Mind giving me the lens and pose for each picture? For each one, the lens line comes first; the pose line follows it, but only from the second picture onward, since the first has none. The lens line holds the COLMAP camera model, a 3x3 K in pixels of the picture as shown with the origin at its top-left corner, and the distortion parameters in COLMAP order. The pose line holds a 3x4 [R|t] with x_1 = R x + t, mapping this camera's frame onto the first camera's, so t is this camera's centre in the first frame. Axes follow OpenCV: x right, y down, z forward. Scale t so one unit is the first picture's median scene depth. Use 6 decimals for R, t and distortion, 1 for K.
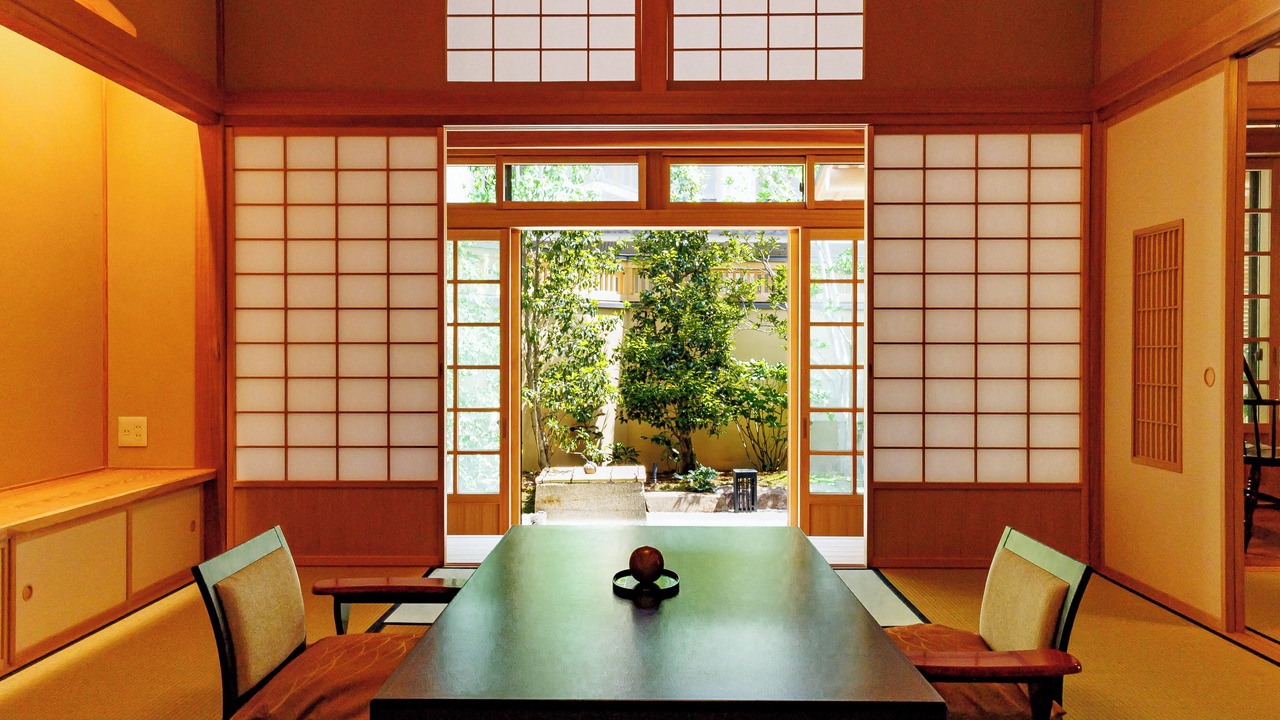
lens RADIAL K [[522.6, 0, 643.3], [0, 522.6, 358.8], [0, 0, 1]] dist [0.003274, 0.000525]
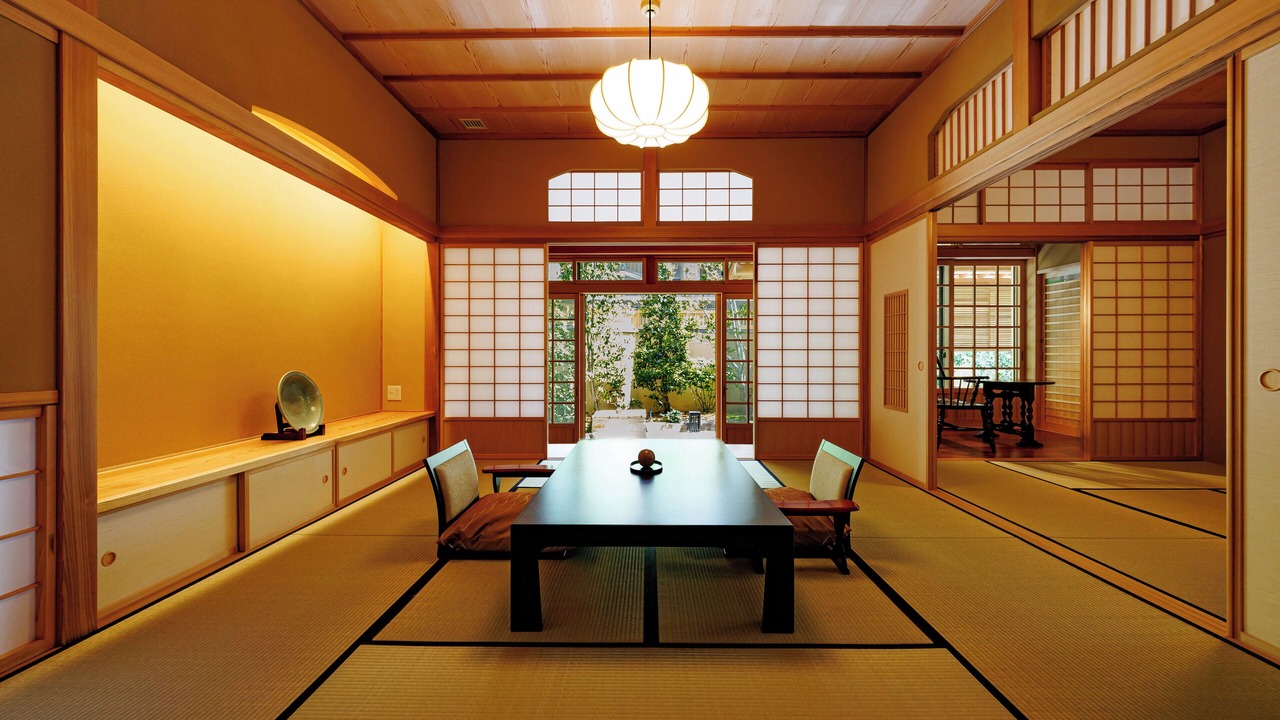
lens RADIAL K [[522.6, 0, 632.3], [0, 522.6, 356.1], [0, 0, 1]] dist [0.003274, 0.000525]
pose [[0.999868, -0.000209, -0.016262, -0.015912], [0.000048, 0.999951, -0.009914, 0.015885], [0.016263, 0.009912, 0.999819, -1.043418]]
